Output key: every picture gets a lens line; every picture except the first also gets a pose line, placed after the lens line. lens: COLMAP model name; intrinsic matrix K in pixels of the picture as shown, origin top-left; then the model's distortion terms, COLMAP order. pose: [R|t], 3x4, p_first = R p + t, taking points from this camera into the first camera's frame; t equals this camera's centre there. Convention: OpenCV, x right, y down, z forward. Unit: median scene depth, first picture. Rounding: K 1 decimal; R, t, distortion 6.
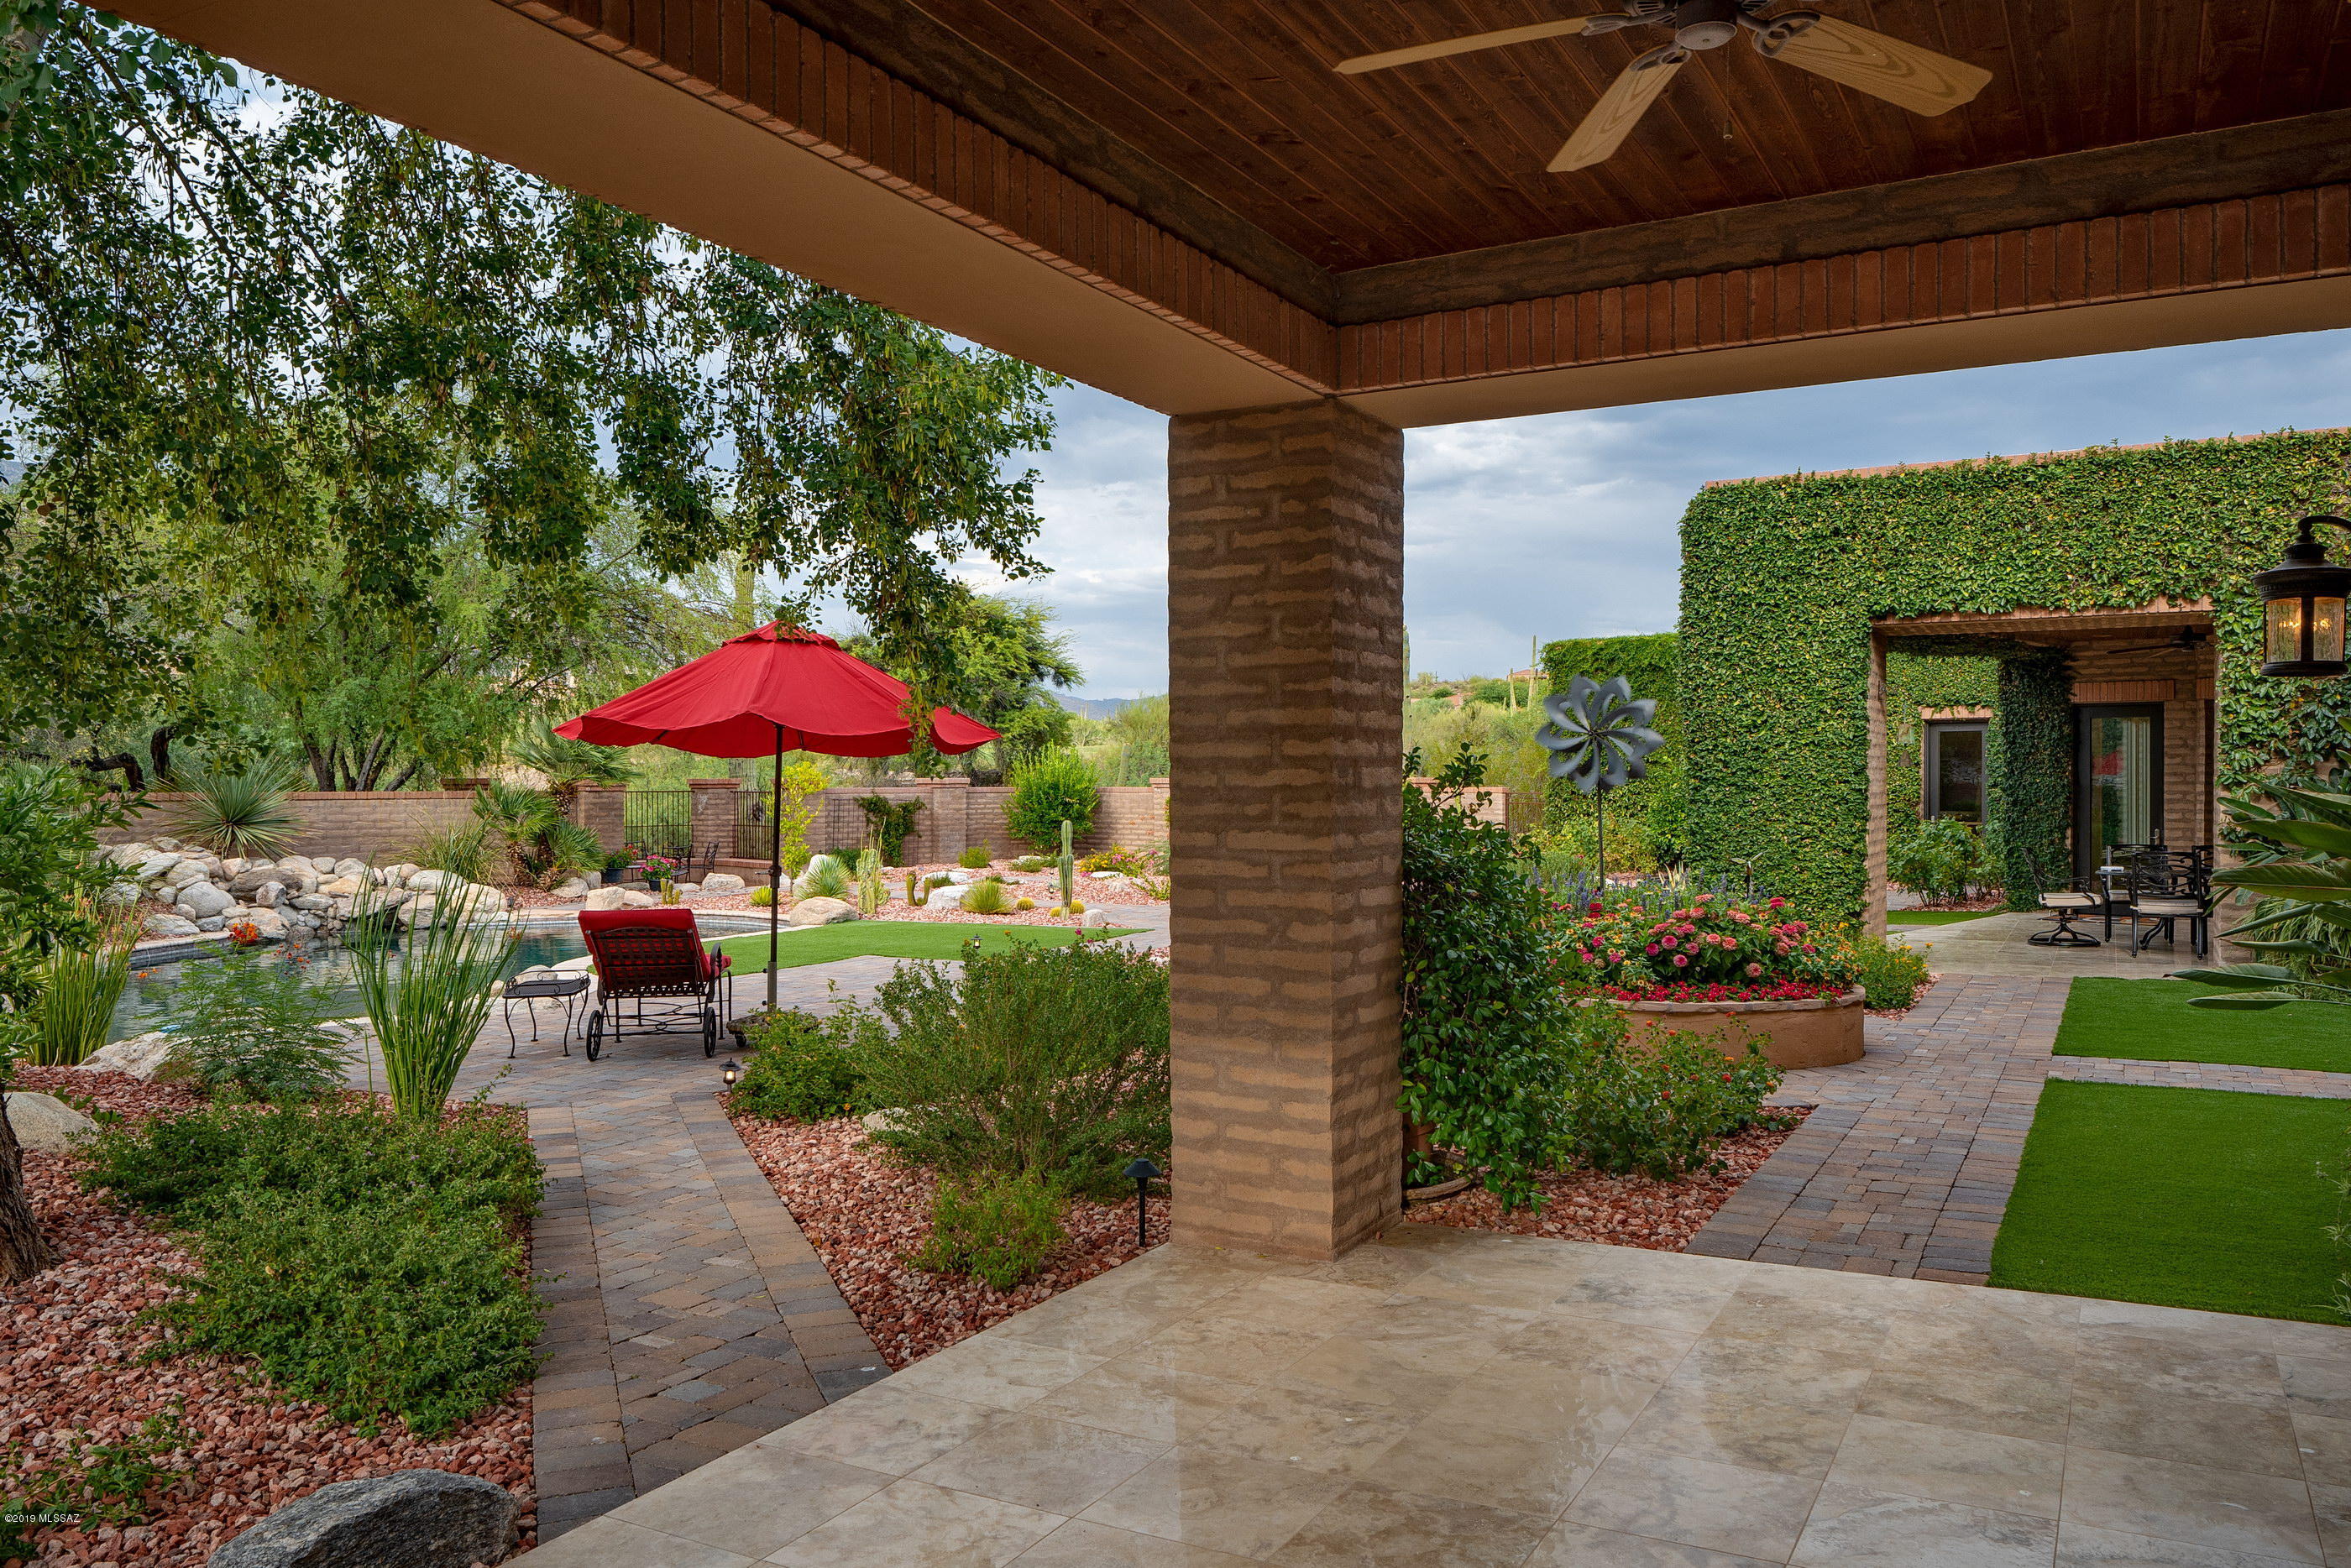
lens RADIAL K [[1596.2, 0, 1180.7], [0, 1596.2, 775.1], [0, 0, 1]] dist [0.028219, -0.003376]
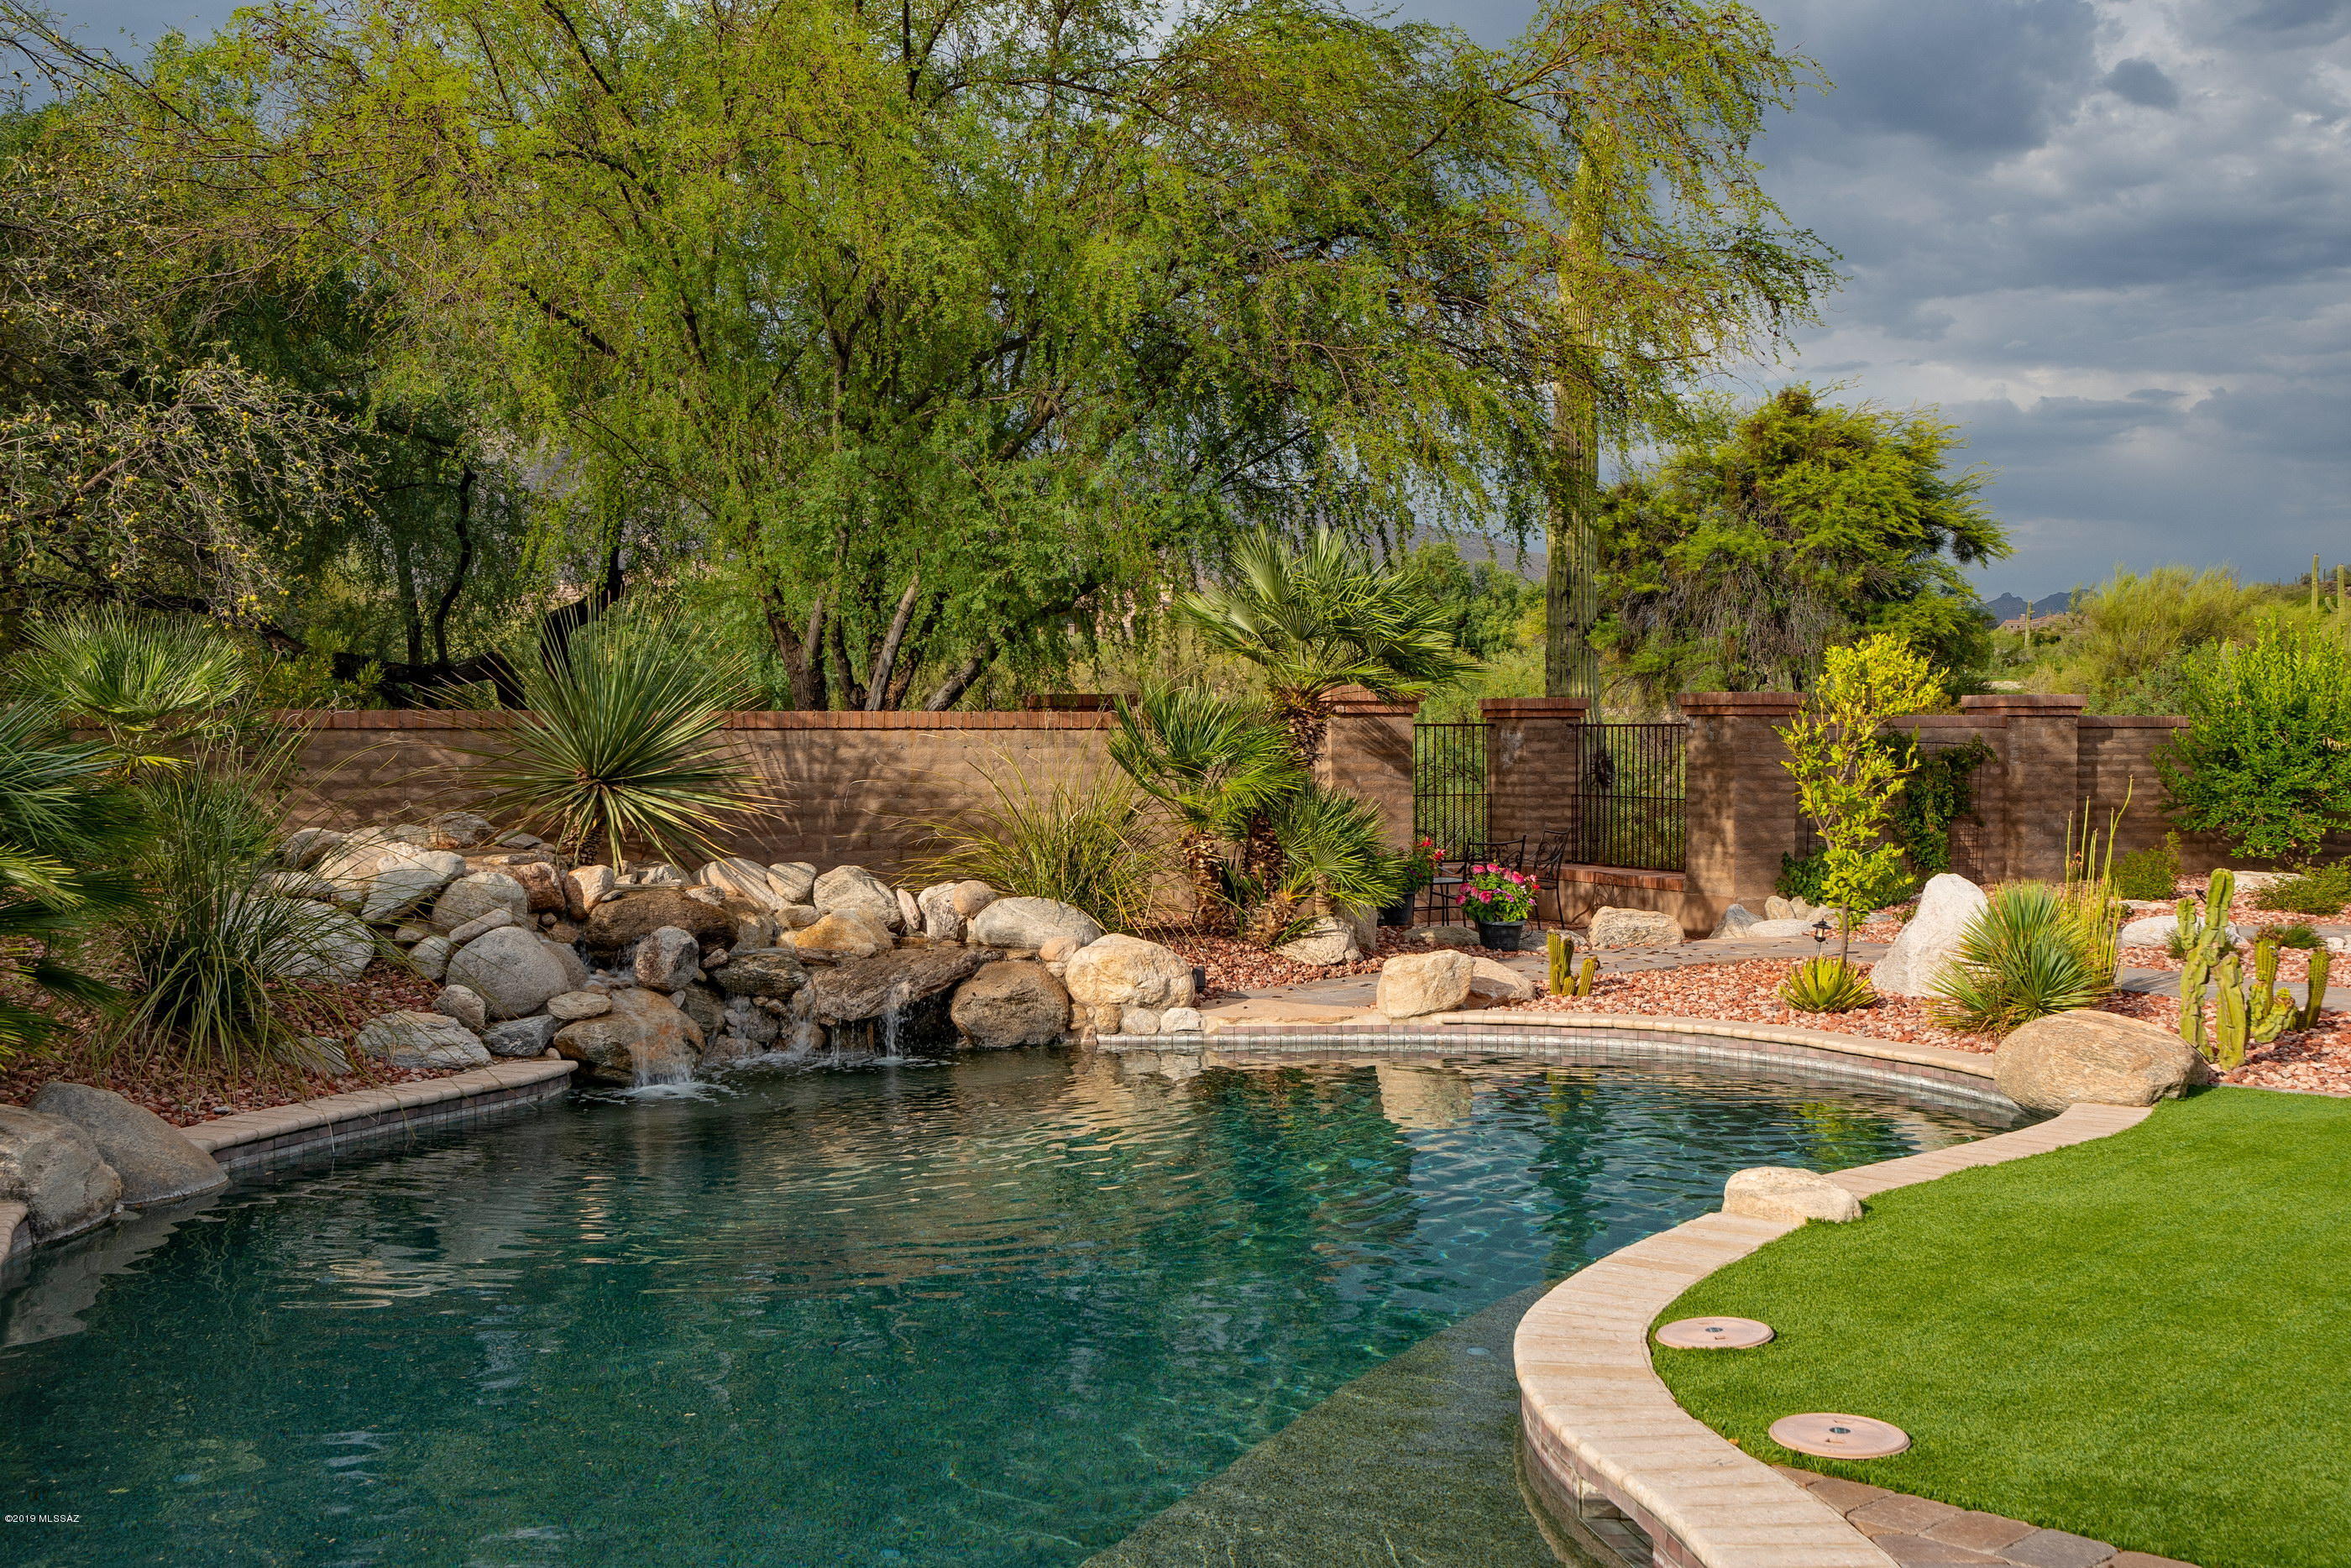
lens RADIAL K [[2440.7, 0, 1175.5], [0, 2440.7, 784.0], [0, 0, 1]] dist [0.001114, -0.000528]
pose [[0.935577, 0.007268, -0.353048, -0.213948], [0.001960, 0.999666, 0.025774, 0.014300], [0.353118, -0.024806, 0.935250, 0.439687]]
